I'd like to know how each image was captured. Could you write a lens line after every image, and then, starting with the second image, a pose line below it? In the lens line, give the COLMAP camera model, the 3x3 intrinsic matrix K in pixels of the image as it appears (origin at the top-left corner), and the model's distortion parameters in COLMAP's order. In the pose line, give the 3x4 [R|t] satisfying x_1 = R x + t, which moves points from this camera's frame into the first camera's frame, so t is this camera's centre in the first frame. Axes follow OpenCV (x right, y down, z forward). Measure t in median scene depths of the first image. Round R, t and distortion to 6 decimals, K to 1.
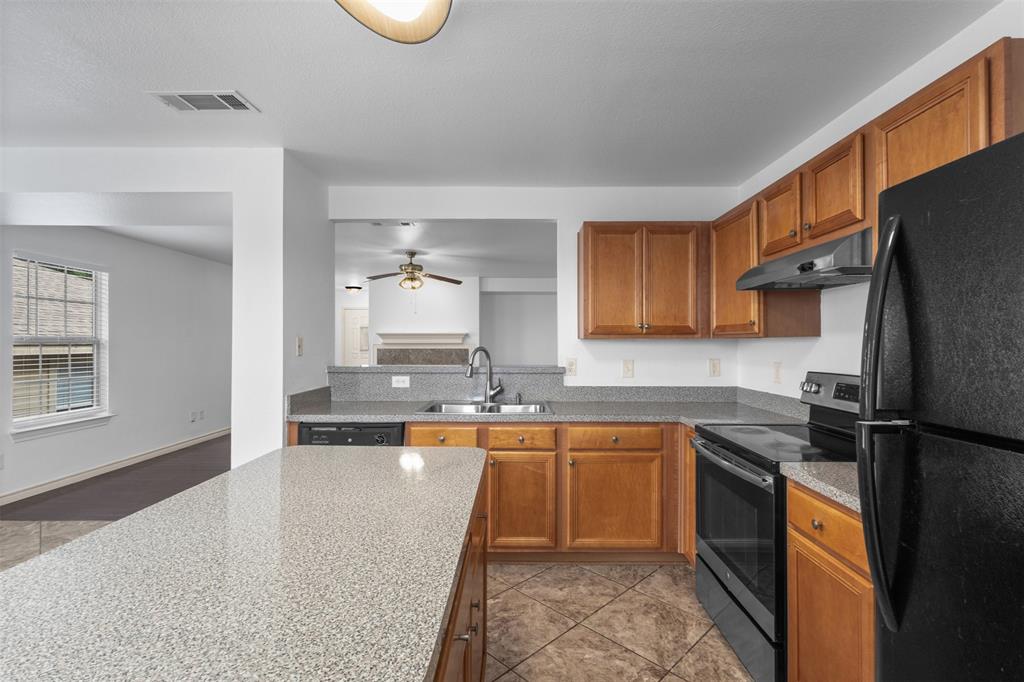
lens RADIAL K [[471.4, 0, 512.0], [0, 471.4, 341.0], [0, 0, 1]] dist [-0.000339, 0.000417]
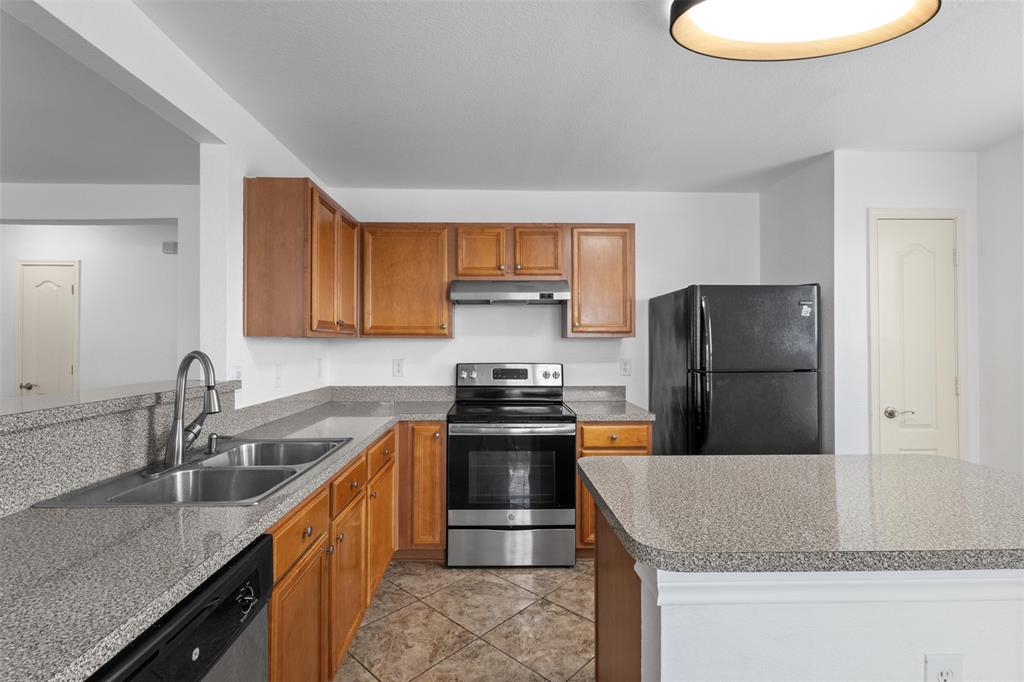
lens RADIAL K [[471.4, 0, 512.0], [0, 471.4, 341.0], [0, 0, 1]] dist [-0.000339, 0.000417]
pose [[-0.053613, 0.005951, 0.998544, -0.716026], [-0.004627, 0.999970, -0.006208, 0.006959], [-0.998551, -0.004953, -0.053584, 0.870936]]
